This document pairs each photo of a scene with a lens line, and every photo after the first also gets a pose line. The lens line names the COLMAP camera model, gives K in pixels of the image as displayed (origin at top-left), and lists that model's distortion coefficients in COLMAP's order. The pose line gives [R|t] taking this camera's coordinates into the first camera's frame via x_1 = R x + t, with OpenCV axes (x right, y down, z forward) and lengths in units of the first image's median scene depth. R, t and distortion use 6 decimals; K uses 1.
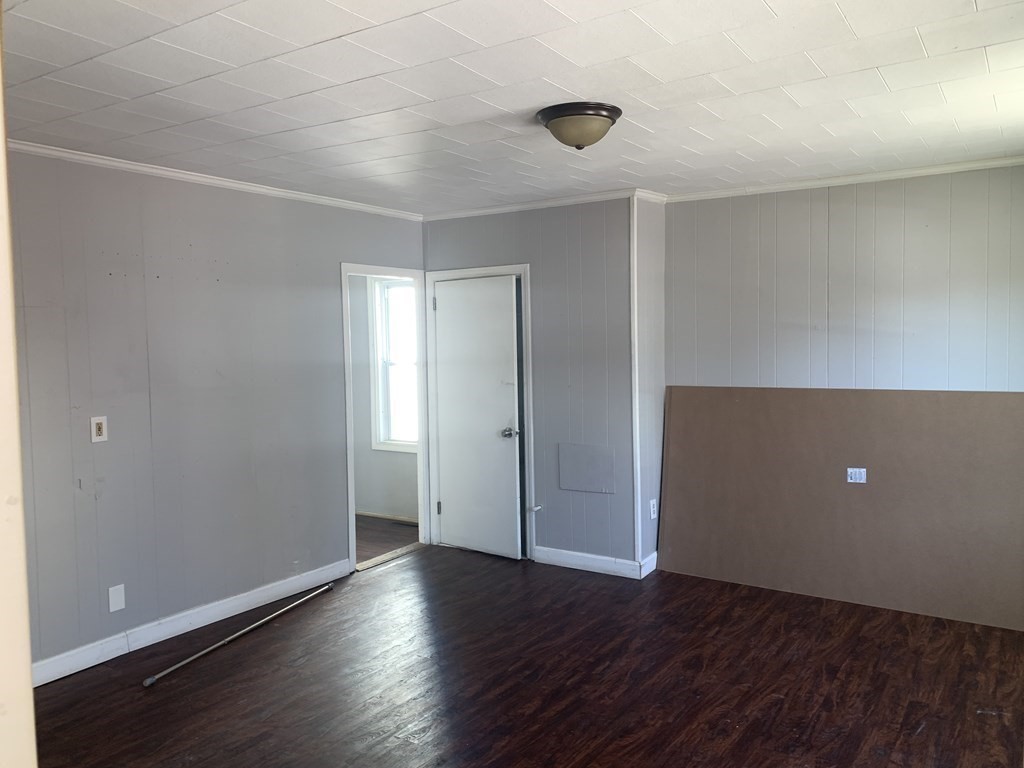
lens RADIAL K [[784.2, 0, 514.8], [0, 784.2, 382.5], [0, 0, 1]] dist [0.059405, -0.071464]
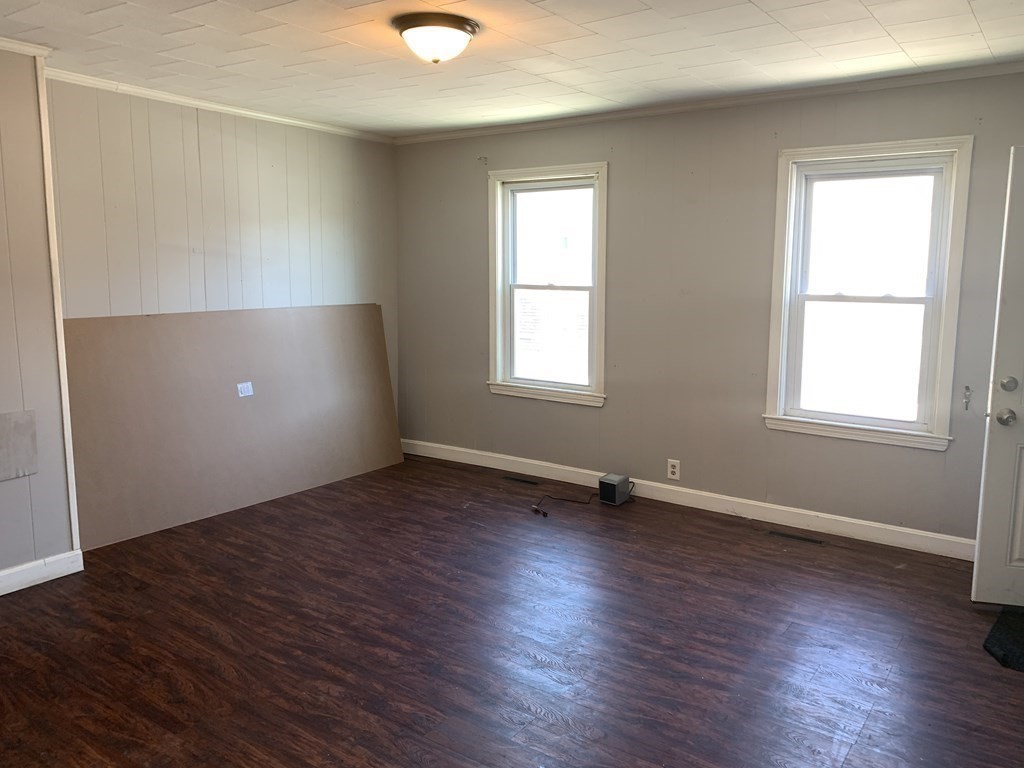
lens RADIAL K [[784.2, 0, 509.5], [0, 784.2, 384.5], [0, 0, 1]] dist [0.059405, -0.071464]
pose [[0.031700, -0.131780, 0.990772, -0.714427], [0.047850, 0.990334, 0.130191, -0.015169], [-0.998351, 0.043281, 0.037700, 0.671962]]
